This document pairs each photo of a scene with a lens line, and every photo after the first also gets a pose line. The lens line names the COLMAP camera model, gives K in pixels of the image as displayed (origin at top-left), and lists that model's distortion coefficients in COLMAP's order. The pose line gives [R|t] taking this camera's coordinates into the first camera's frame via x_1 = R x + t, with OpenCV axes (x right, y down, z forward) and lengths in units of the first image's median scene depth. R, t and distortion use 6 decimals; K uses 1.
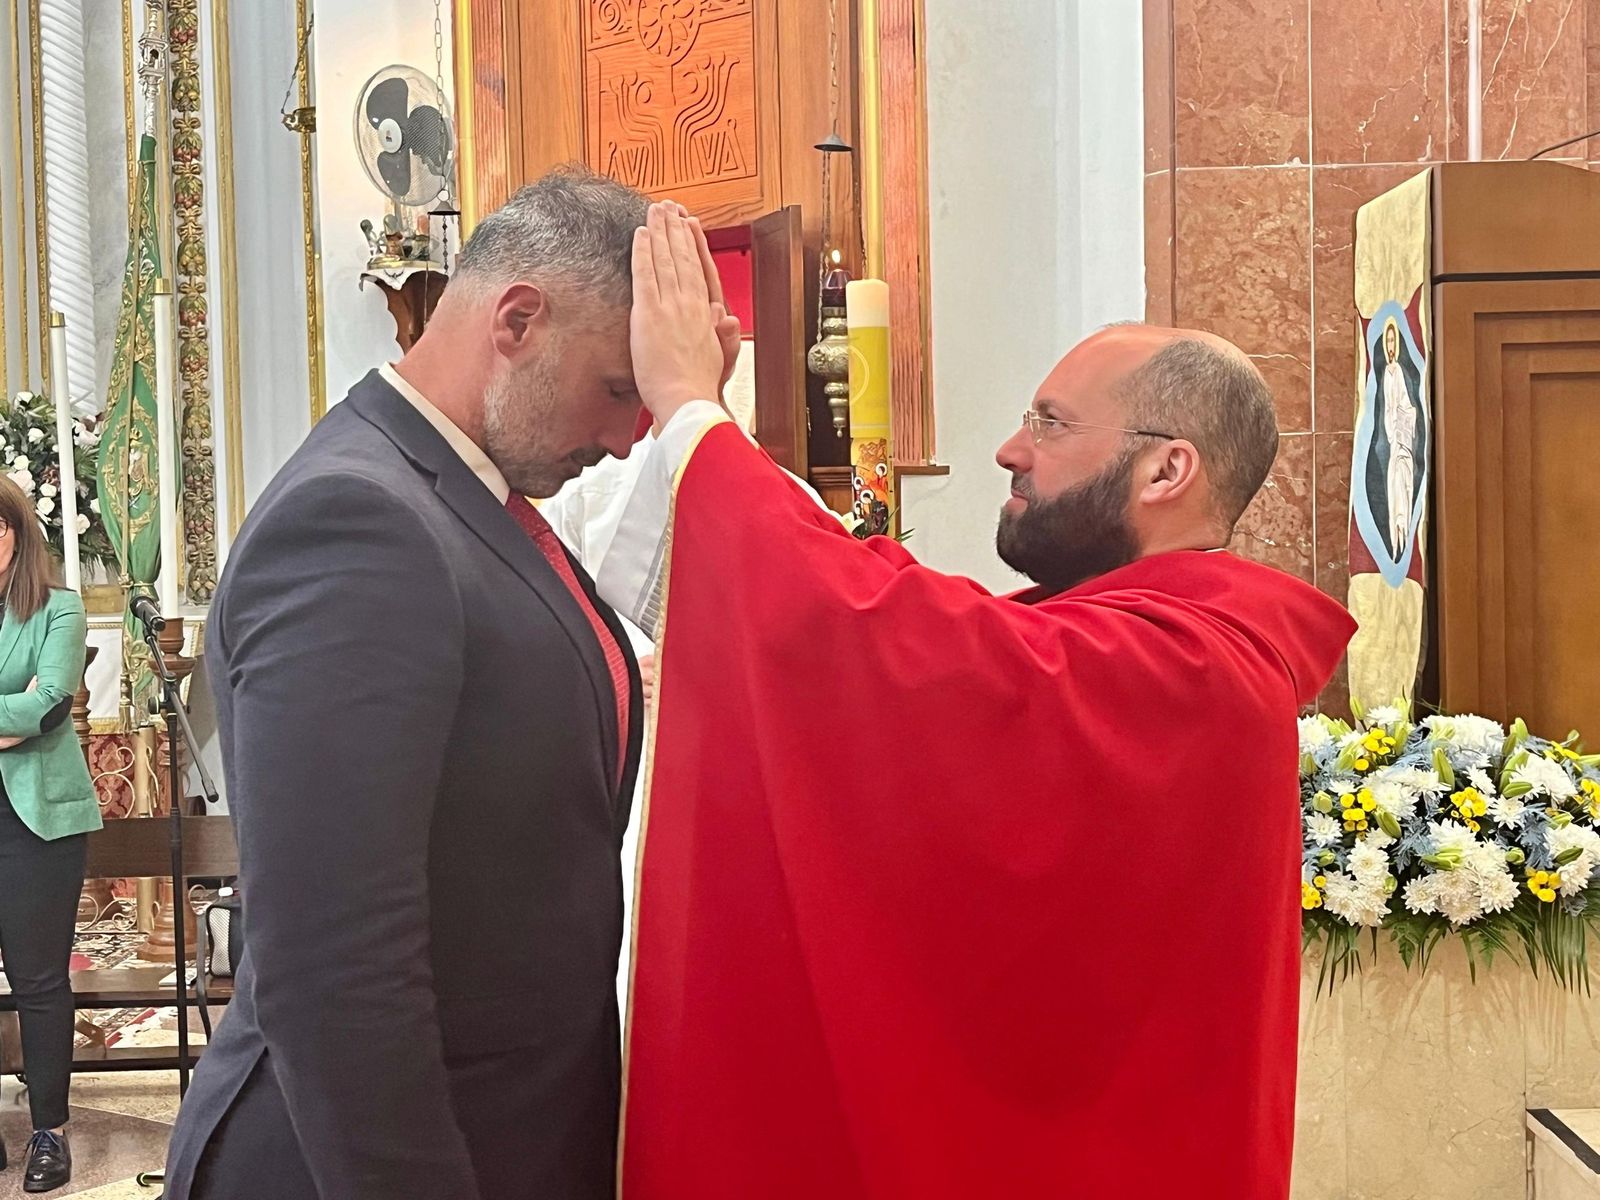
lens RADIAL K [[2330.0, 0, 796.3], [0, 2330.0, 592.6], [0, 0, 1]] dist [0.040092, 0.000000]
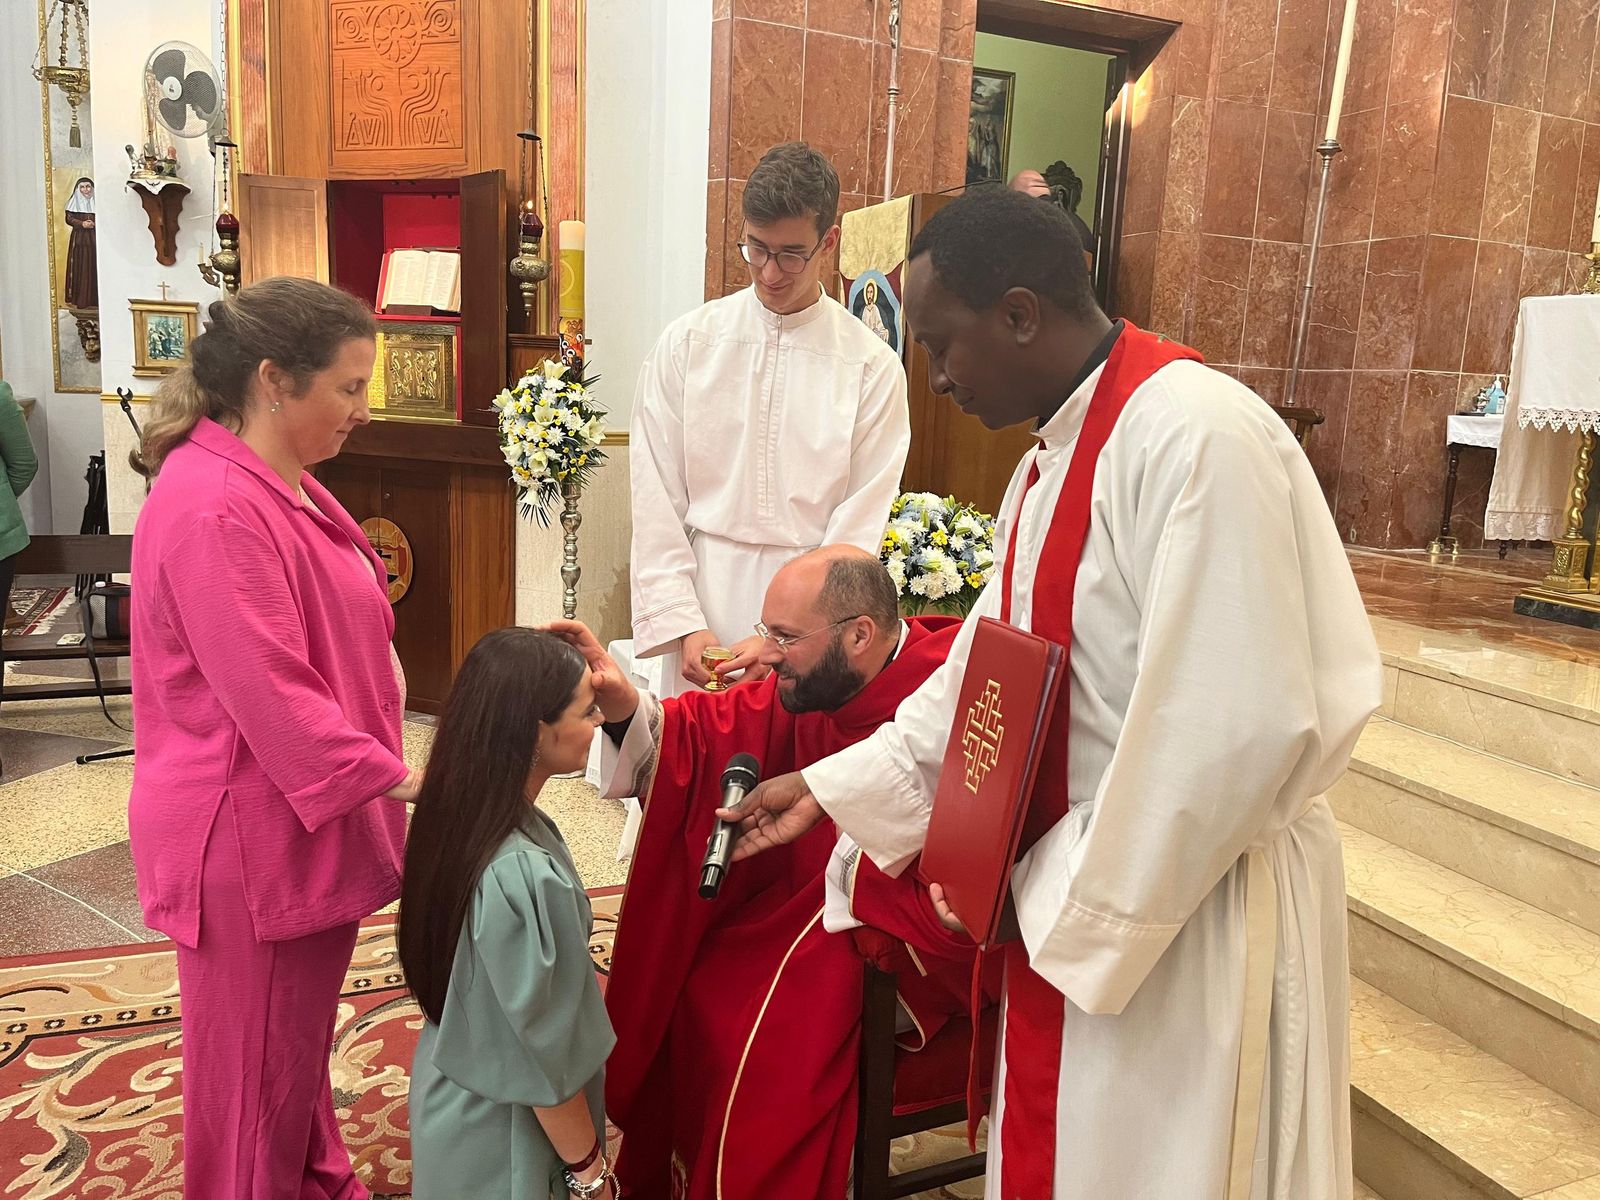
lens RADIAL K [[1220.3, 0, 809.6], [0, 1220.3, 596.1], [0, 0, 1]] dist [0.072137, -0.116431]
pose [[0.913646, -0.004442, 0.406487, -0.156295], [-0.050903, 0.990820, 0.125239, 0.011781], [-0.403312, -0.135115, 0.905032, 0.087337]]
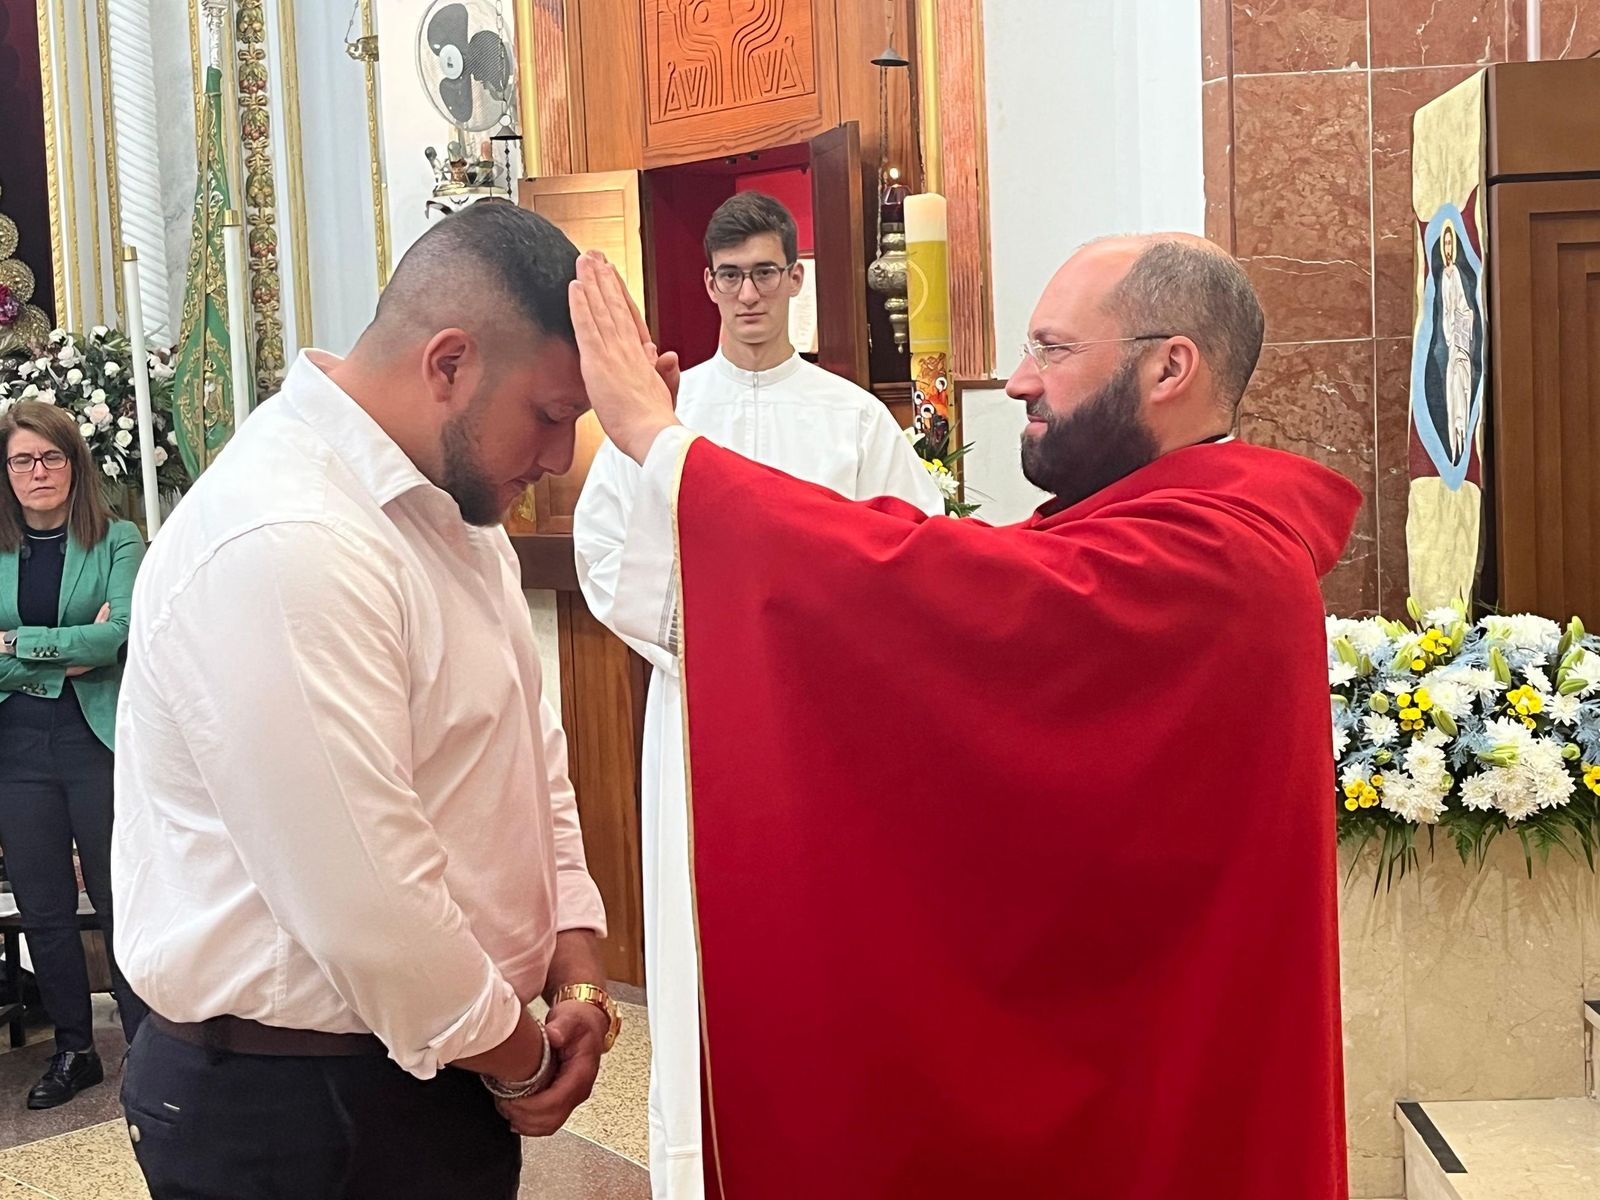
lens RADIAL K [[2330.0, 0, 810.8], [0, 2330.0, 603.0], [0, 0, 1]] dist [0.040092, 0.000000]
pose [[0.999481, -0.017131, -0.027274, 0.005302], [0.018135, 0.999152, 0.036973, 0.003406], [0.026617, -0.037448, 0.998944, -0.011455]]
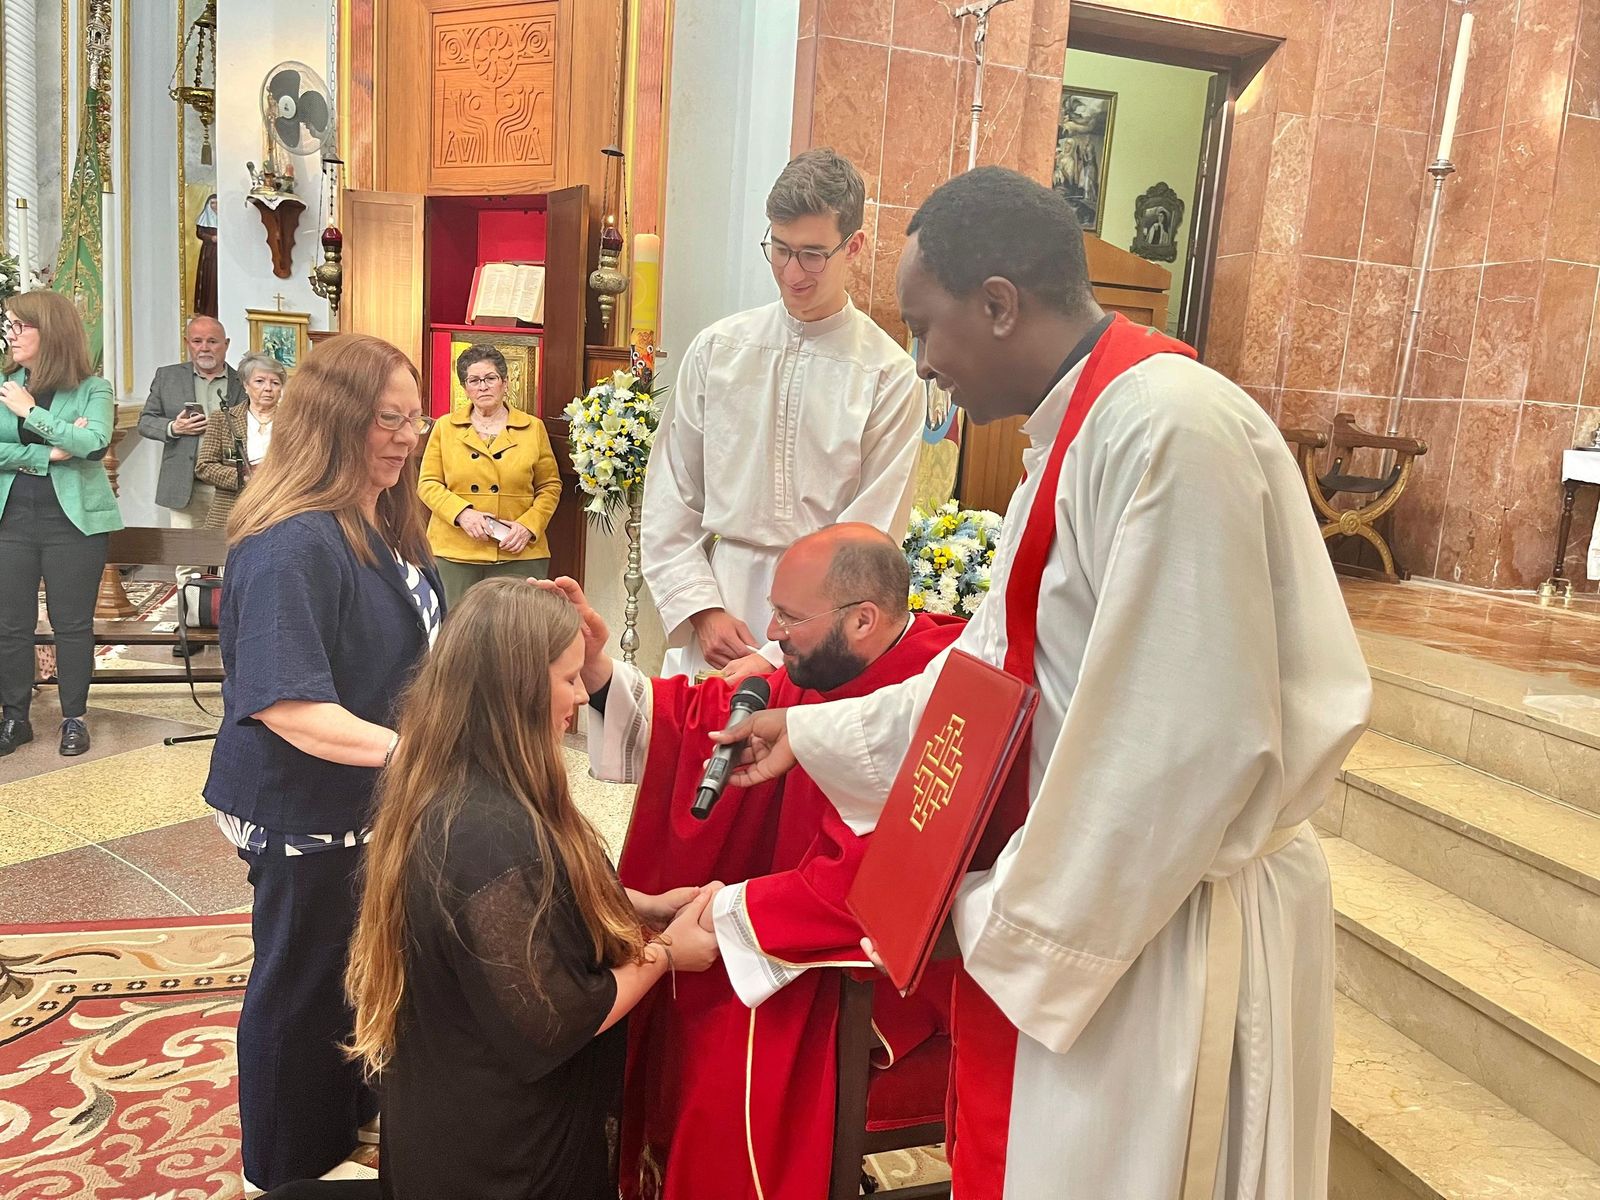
lens RADIAL K [[1220.3, 0, 789.1], [0, 1220.3, 601.0], [0, 0, 1]] dist [0.072137, -0.116431]
pose [[0.949435, 0.037374, 0.311731, -0.126612], [-0.076870, 0.990342, 0.115388, 0.017049], [-0.304408, -0.133516, 0.943138, 0.078977]]
